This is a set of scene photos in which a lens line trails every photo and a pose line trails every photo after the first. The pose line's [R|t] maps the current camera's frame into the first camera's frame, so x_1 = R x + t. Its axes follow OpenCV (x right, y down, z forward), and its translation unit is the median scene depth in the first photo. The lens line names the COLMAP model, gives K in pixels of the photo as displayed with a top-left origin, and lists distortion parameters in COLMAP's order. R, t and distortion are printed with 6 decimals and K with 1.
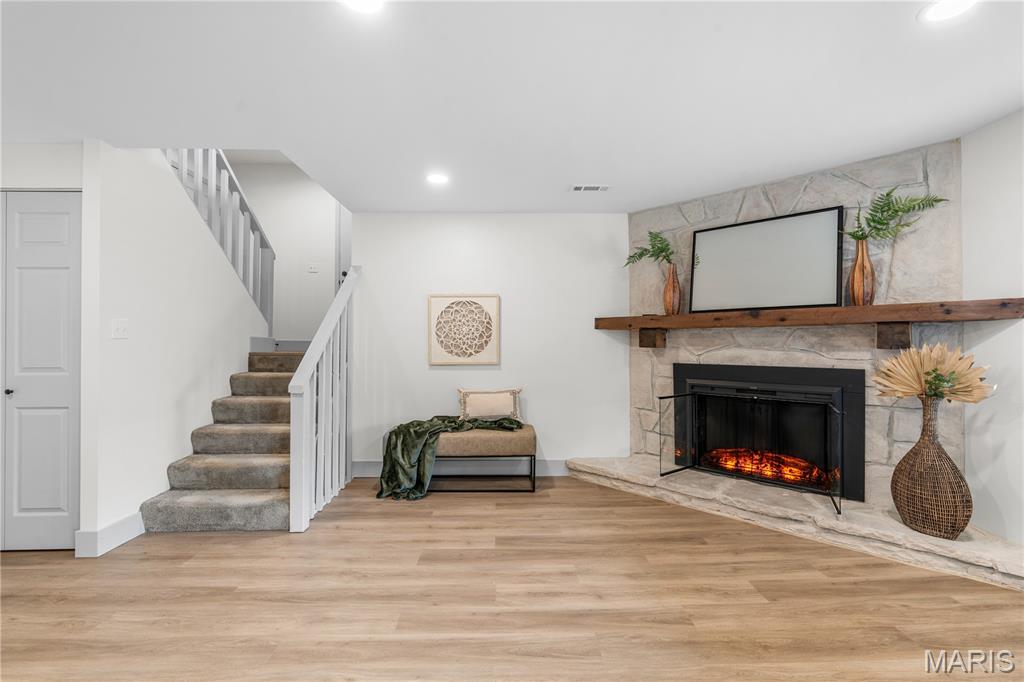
lens RADIAL K [[464.2, 0, 516.1], [0, 464.2, 339.6], [0, 0, 1]] dist [-0.009999, 0.002916]
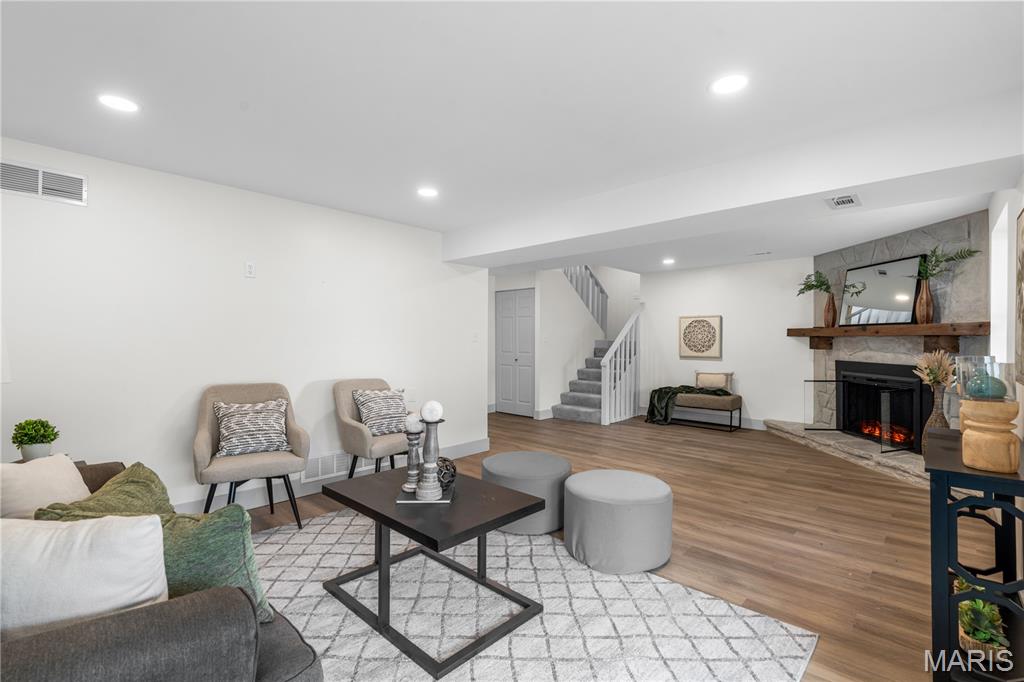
lens RADIAL K [[464.2, 0, 514.1], [0, 464.2, 338.0], [0, 0, 1]] dist [-0.009999, 0.002916]
pose [[0.716067, 0.003103, -0.698025, 0.658007], [0.001339, 0.999982, 0.005818, -0.029975], [0.698030, -0.005101, 0.716050, -0.780154]]
